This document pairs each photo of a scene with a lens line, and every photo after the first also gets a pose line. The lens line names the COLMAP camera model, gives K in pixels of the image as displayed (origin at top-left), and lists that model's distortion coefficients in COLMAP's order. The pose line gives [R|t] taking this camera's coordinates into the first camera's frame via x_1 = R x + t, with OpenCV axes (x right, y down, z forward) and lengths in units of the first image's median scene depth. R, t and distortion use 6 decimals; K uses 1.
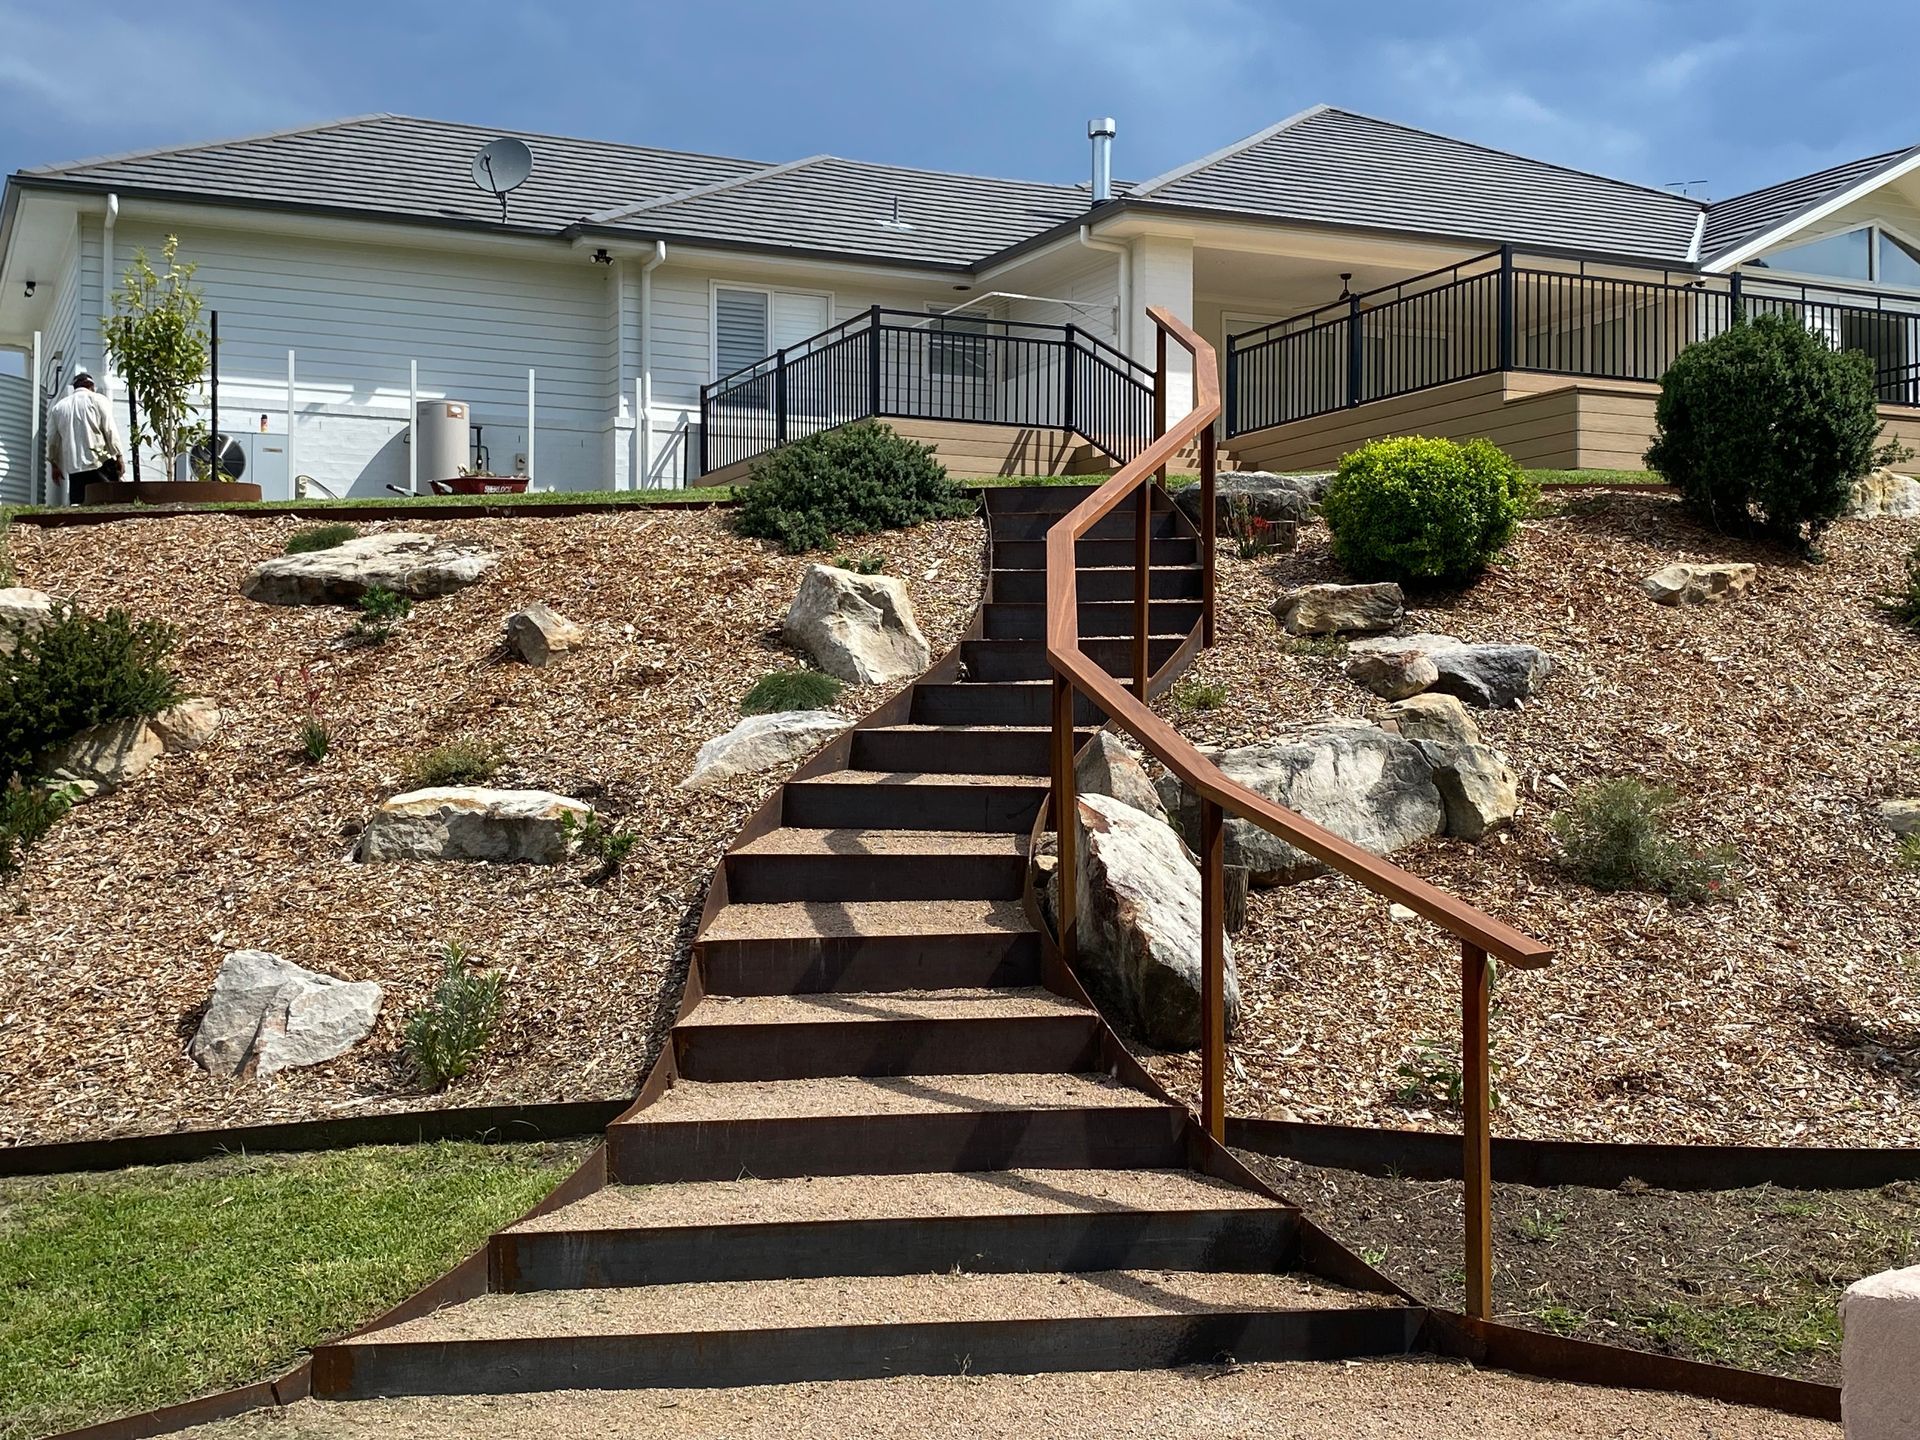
lens RADIAL K [[2508.9, 0, 967.9], [0, 2508.9, 725.7], [0, 0, 1]] dist [0.160913, 0.000000]
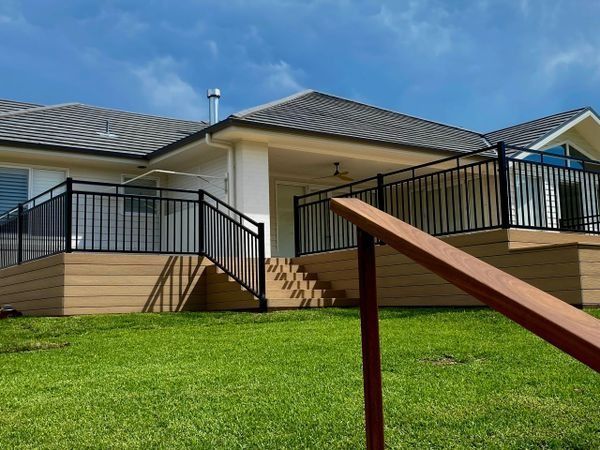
lens RADIAL K [[784.0, 0, 299.8], [0, 784.0, 220.7], [0, 0, 1]] dist [0.160913, 0.000000]
pose [[0.985765, -0.005215, 0.168048, 0.017964], [0.022873, 0.994386, -0.103313, -0.085641], [-0.166566, 0.105686, 0.980350, 0.494230]]
